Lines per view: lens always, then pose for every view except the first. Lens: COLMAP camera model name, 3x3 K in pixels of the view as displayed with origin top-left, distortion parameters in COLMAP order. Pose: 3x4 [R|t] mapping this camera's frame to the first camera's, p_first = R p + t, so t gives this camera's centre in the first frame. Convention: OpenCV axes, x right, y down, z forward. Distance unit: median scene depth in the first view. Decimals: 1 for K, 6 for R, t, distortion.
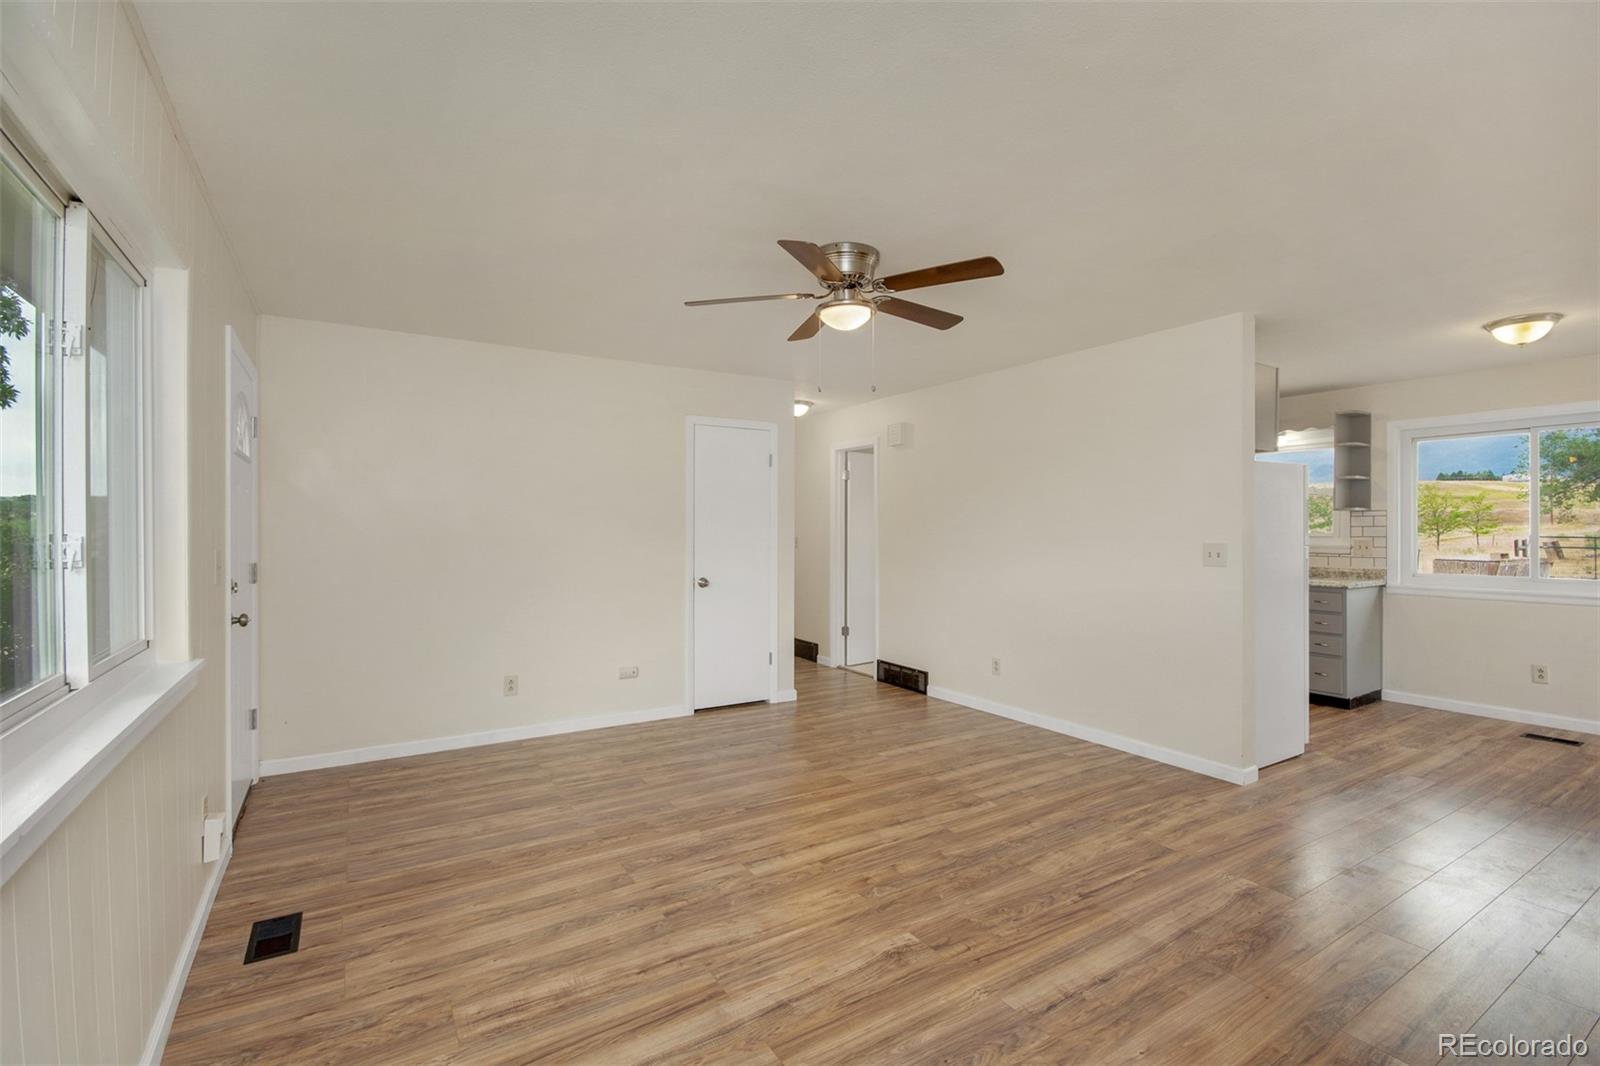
lens RADIAL K [[720.7, 0, 824.0], [0, 720.7, 536.2], [0, 0, 1]] dist [-0.000578, -0.000367]
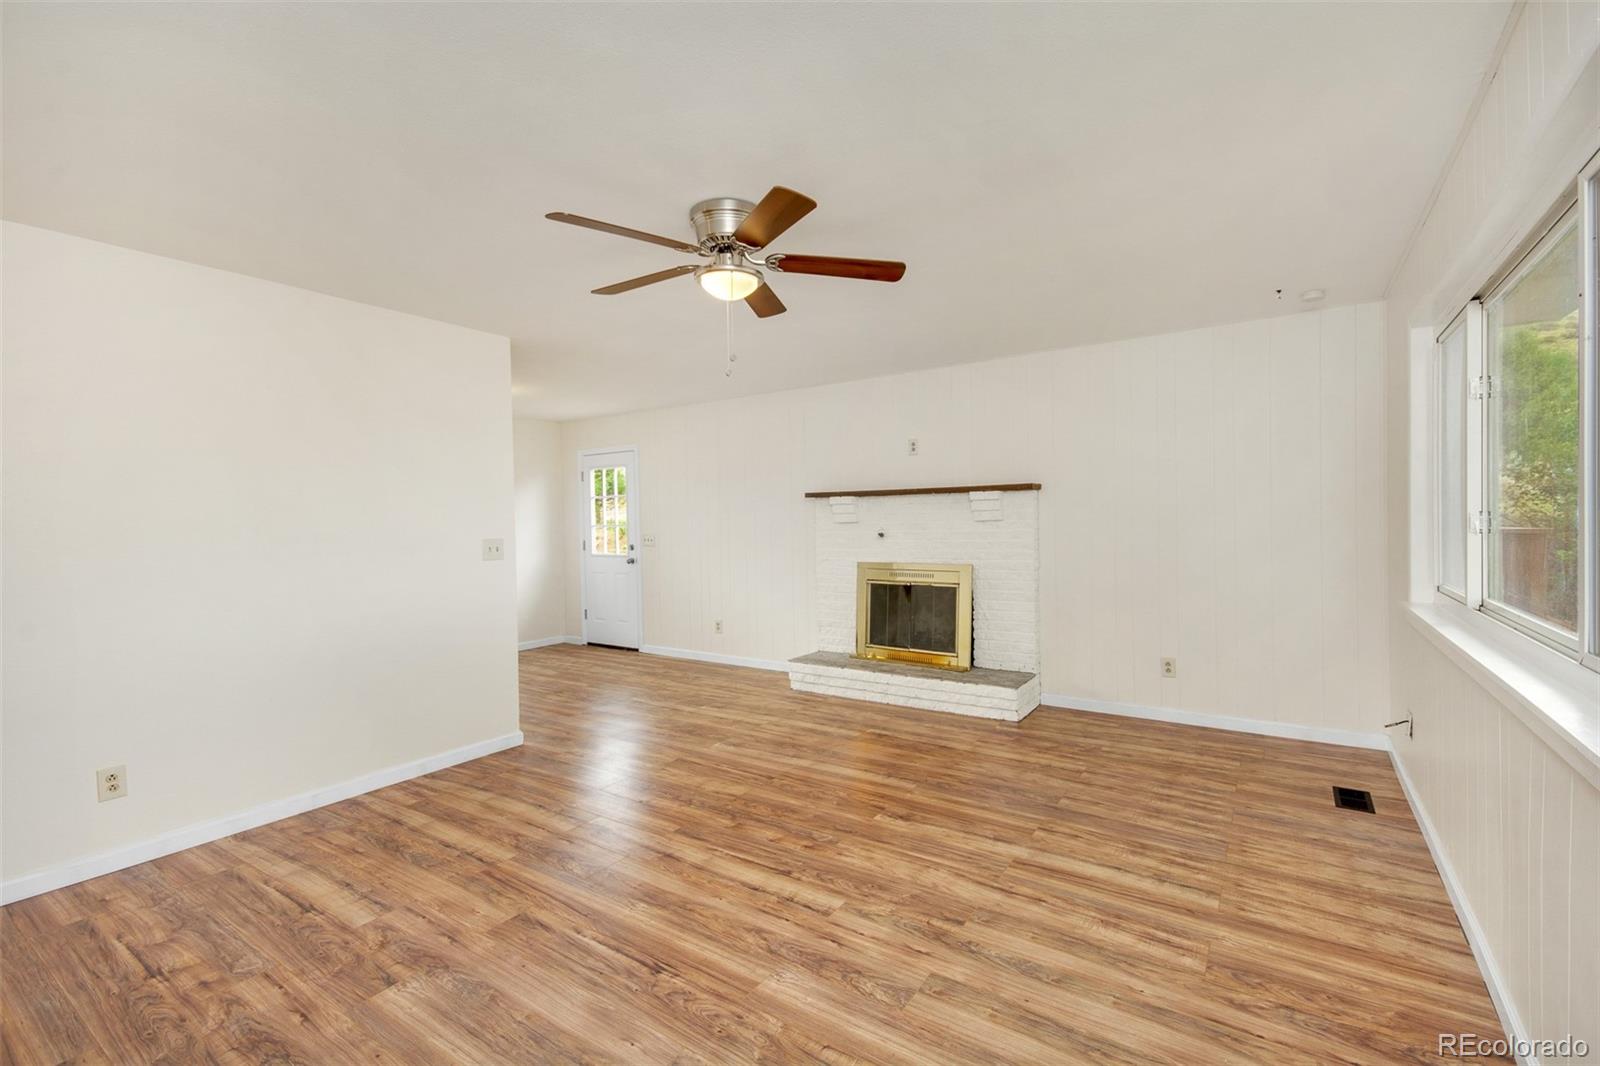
lens RADIAL K [[690.2, 0, 814.2], [0, 690.2, 505.8], [0, 0, 1]] dist [0.022917, 0.000367]
pose [[-0.390047, 0.028525, 0.920353, -0.881037], [0.027508, 0.999435, -0.019319, -0.009148], [-0.920384, 0.017782, -0.390611, 1.343067]]
